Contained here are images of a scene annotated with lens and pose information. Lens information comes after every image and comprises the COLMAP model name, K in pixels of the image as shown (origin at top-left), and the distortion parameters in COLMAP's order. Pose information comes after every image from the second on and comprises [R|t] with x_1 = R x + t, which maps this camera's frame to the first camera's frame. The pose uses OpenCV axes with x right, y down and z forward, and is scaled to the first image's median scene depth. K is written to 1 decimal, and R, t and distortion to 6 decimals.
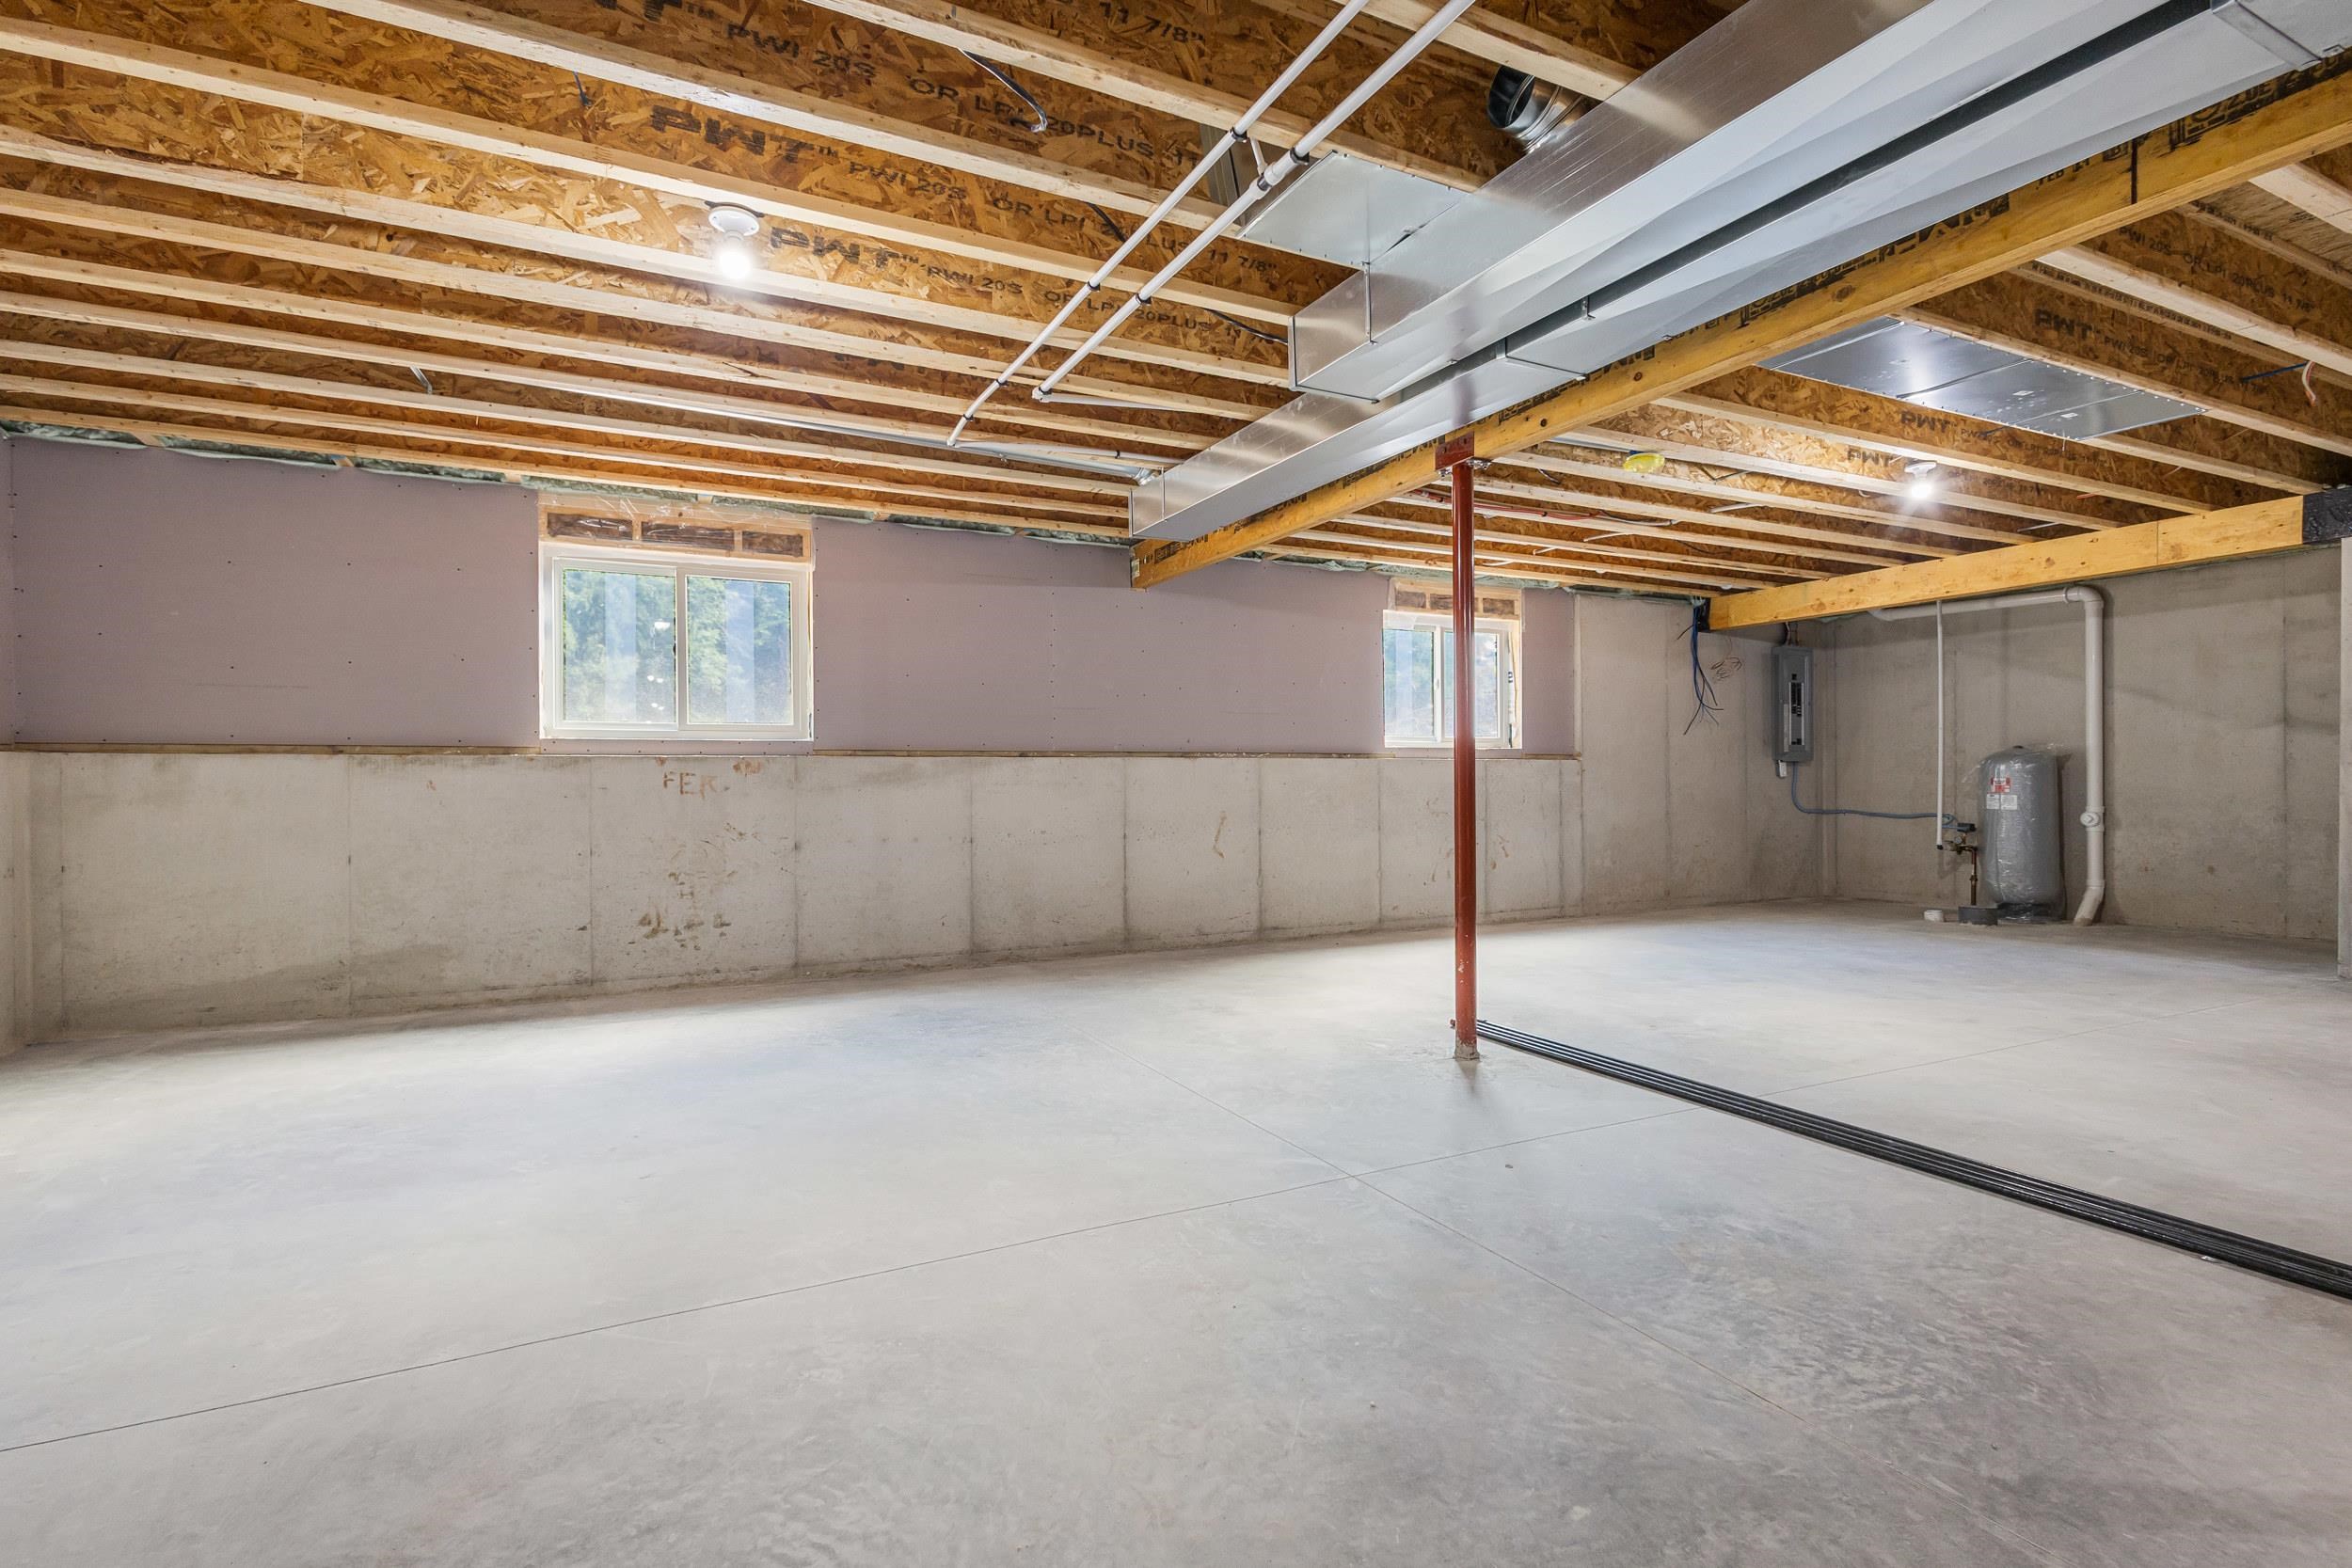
lens RADIAL K [[1094.6, 0, 1162.5], [0, 1094.6, 778.0], [0, 0, 1]] dist [0.000837, -0.000460]
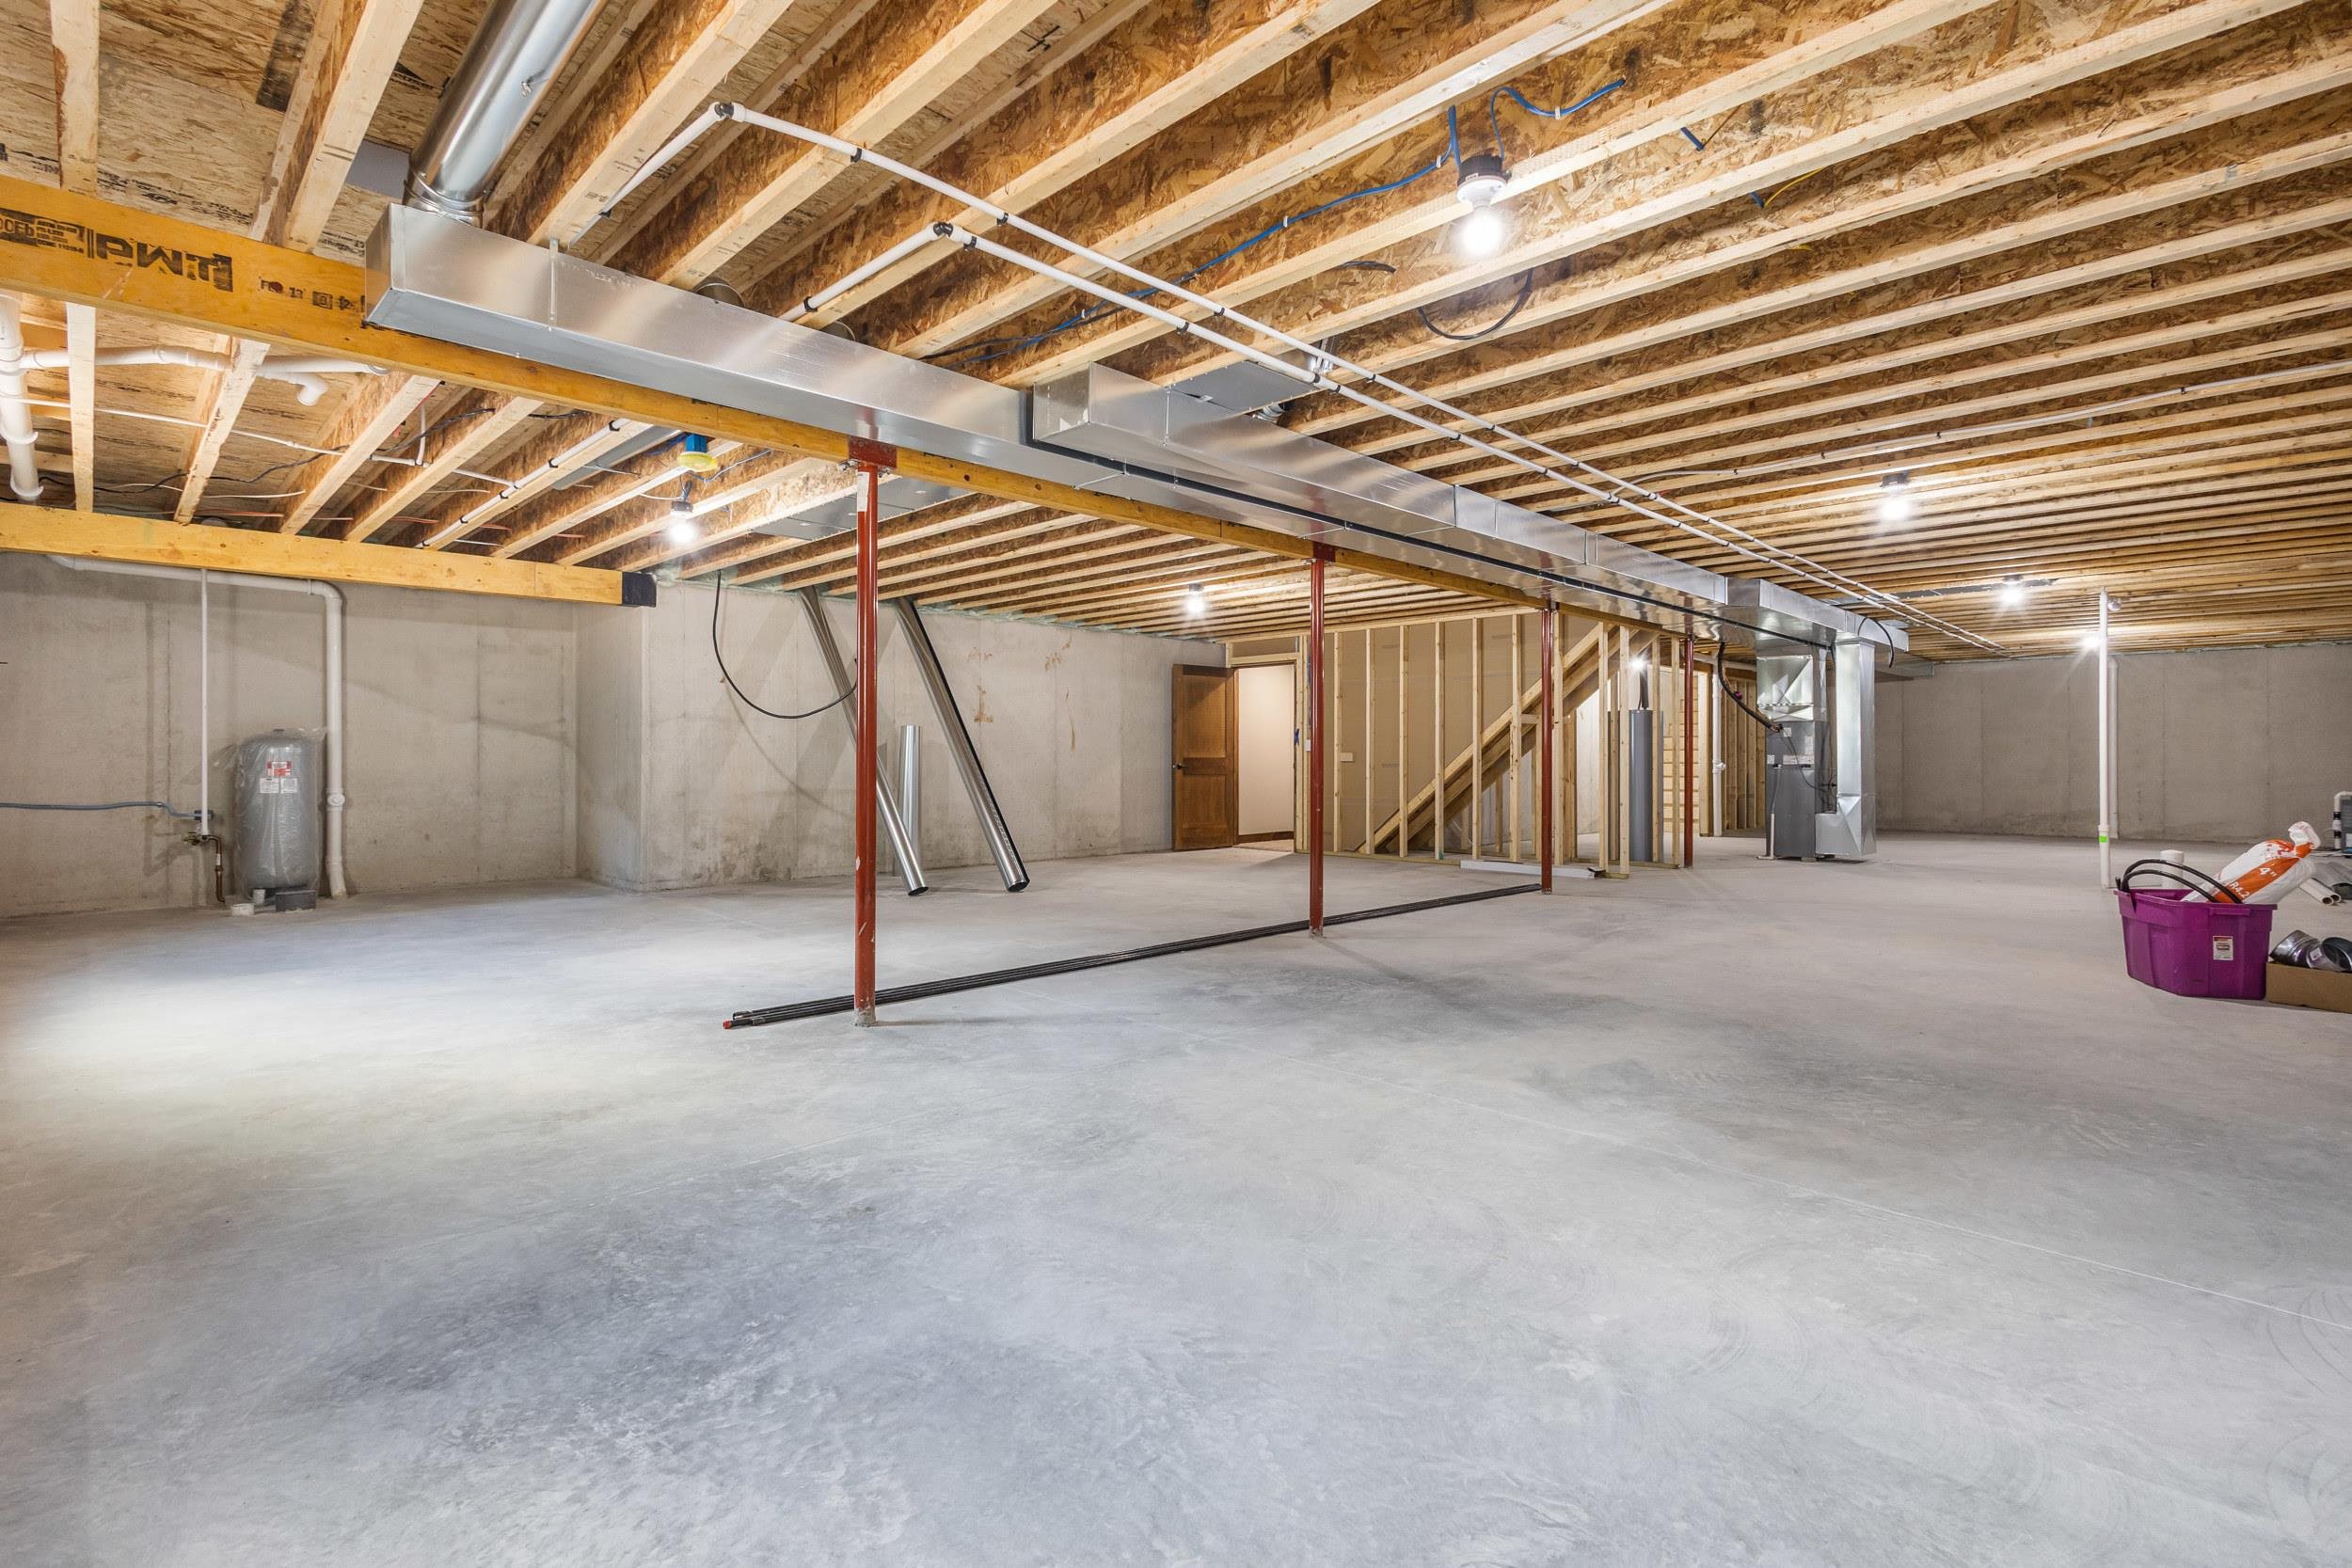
lens RADIAL K [[1094.6, 0, 1162.5], [0, 1094.6, 778.0], [0, 0, 1]] dist [0.000837, -0.000460]
pose [[-0.317903, -0.012465, 0.948041, -0.439427], [-0.000358, 0.999915, 0.013027, 0.001757], [-0.948123, 0.003802, -0.317880, 0.569925]]
